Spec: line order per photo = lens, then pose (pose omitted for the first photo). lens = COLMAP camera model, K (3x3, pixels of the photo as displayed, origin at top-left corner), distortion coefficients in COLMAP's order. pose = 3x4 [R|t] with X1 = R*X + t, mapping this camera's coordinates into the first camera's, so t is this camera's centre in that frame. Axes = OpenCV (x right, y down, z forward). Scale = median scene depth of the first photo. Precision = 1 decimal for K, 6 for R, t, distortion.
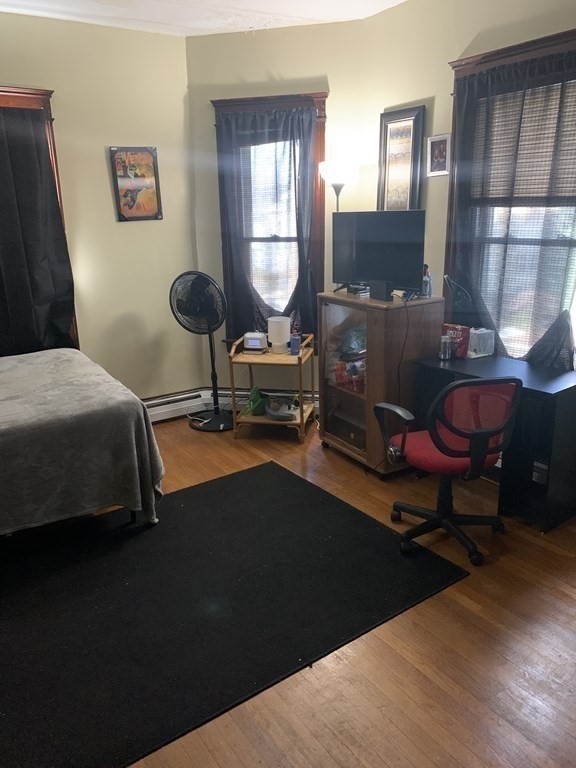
lens RADIAL K [[585.4, 0, 287.5], [0, 585.4, 383.9], [0, 0, 1]] dist [0.015099, -0.015129]
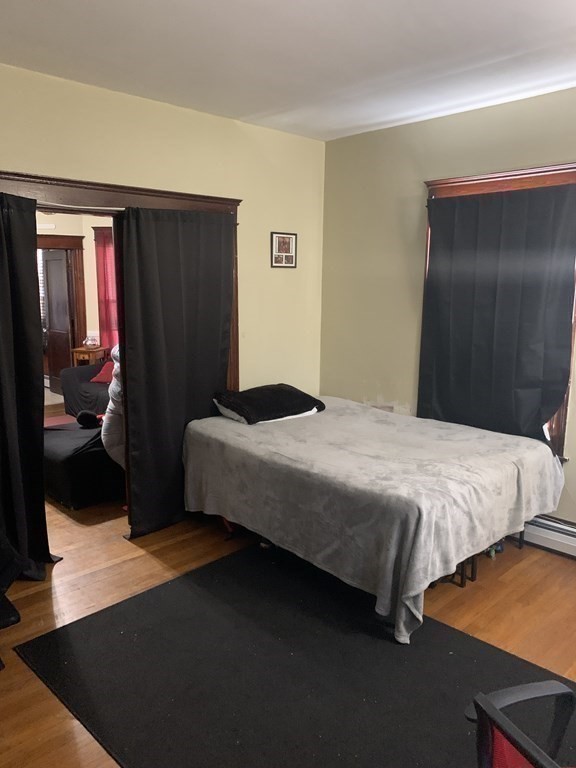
lens RADIAL K [[585.4, 0, 286.4], [0, 585.4, 384.4], [0, 0, 1]] dist [0.015099, -0.015129]
pose [[0.193886, 0.198408, -0.960751, 0.503295], [-0.288977, 0.947433, 0.137340, -0.198284], [0.937497, 0.251007, 0.241030, 0.517831]]
